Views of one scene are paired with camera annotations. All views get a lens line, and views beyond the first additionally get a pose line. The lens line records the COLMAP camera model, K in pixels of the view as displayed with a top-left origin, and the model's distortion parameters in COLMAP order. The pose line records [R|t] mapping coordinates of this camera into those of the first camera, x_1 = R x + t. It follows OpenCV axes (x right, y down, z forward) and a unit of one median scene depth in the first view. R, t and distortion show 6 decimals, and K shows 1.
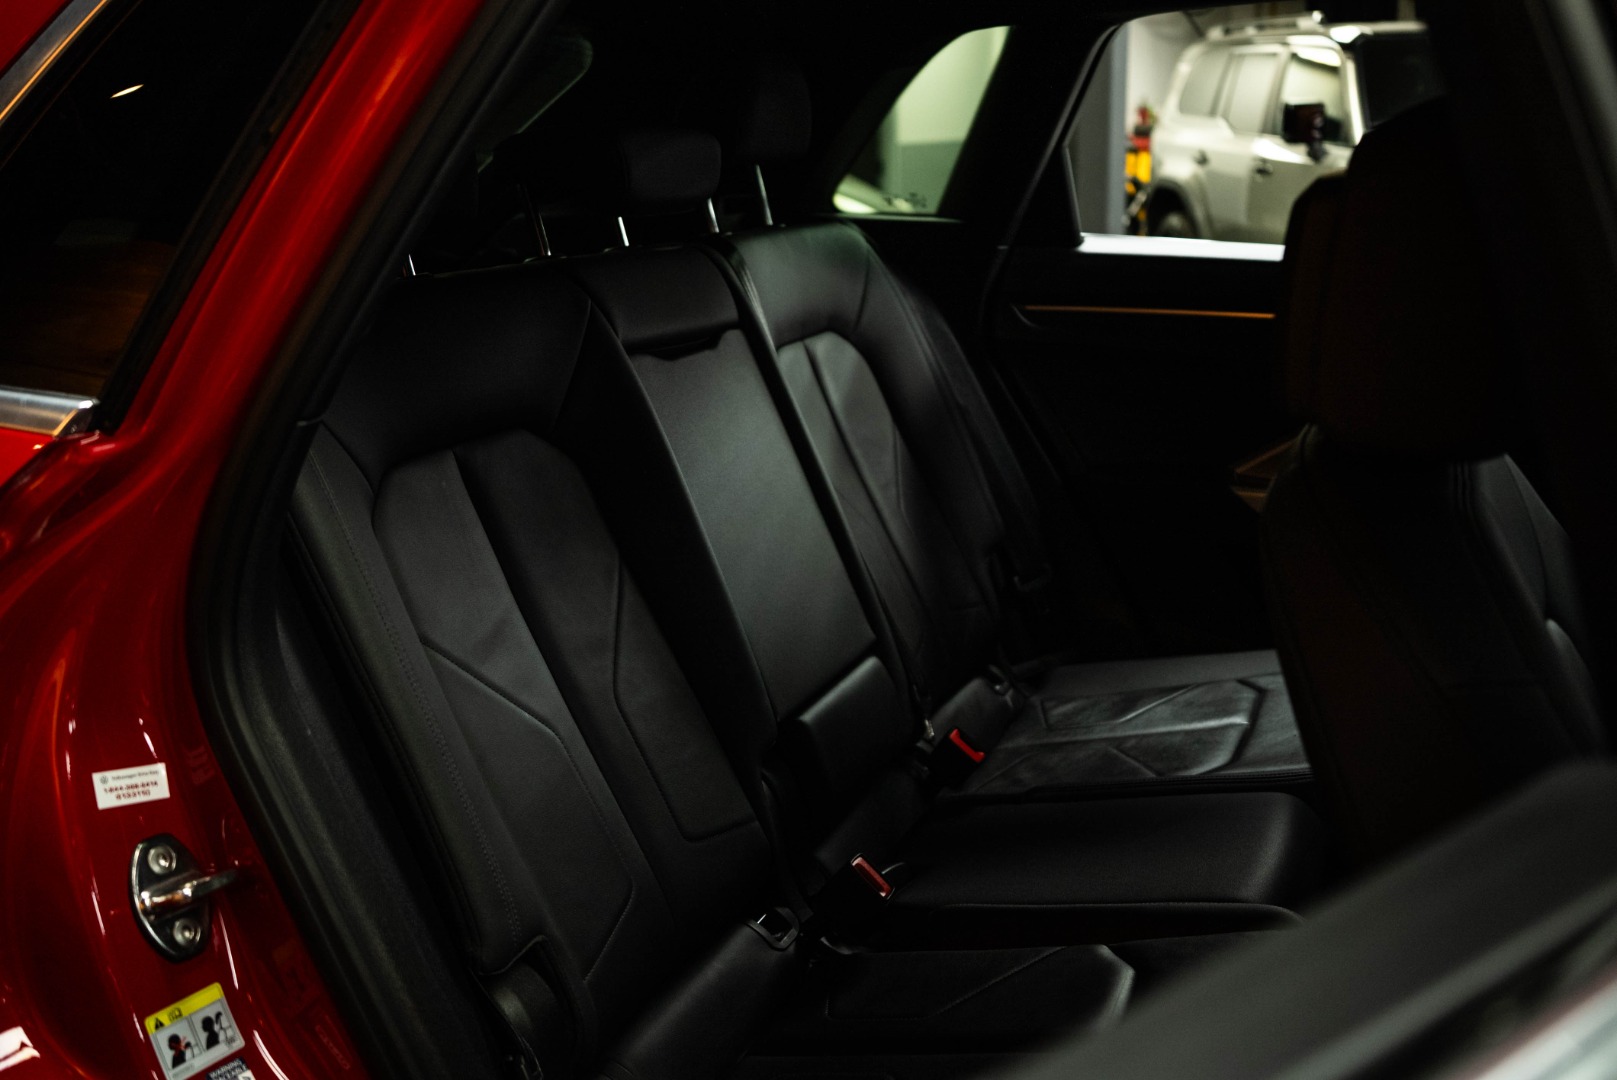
lens RADIAL K [[1602.5, 0, 808.5], [0, 1602.5, 540.0], [0, 0, 1]] dist [-0.048483, 0.028604]
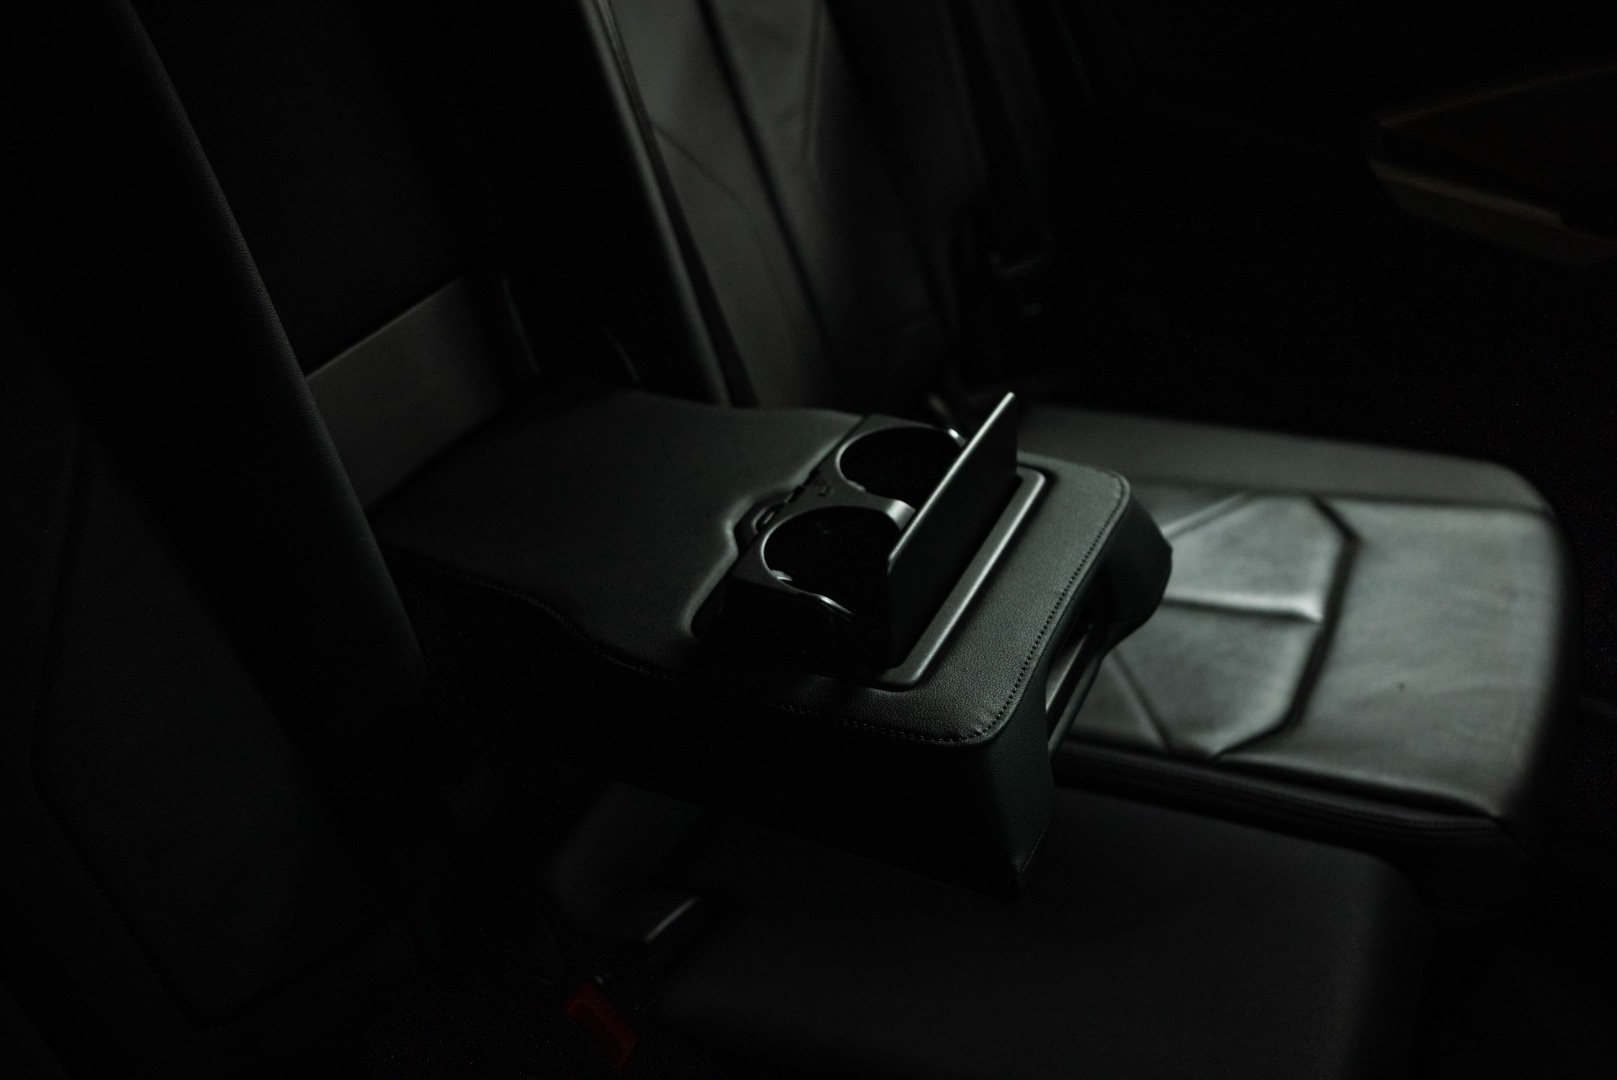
lens RADIAL K [[1602.5, 0, 808.5], [0, 1602.5, 540.0], [0, 0, 1]] dist [-0.048483, 0.028604]
pose [[0.993913, 0.105816, 0.030650, 0.054559], [-0.109403, 0.915361, 0.387485, -0.116864], [0.012946, -0.388480, 0.921366, 0.412930]]
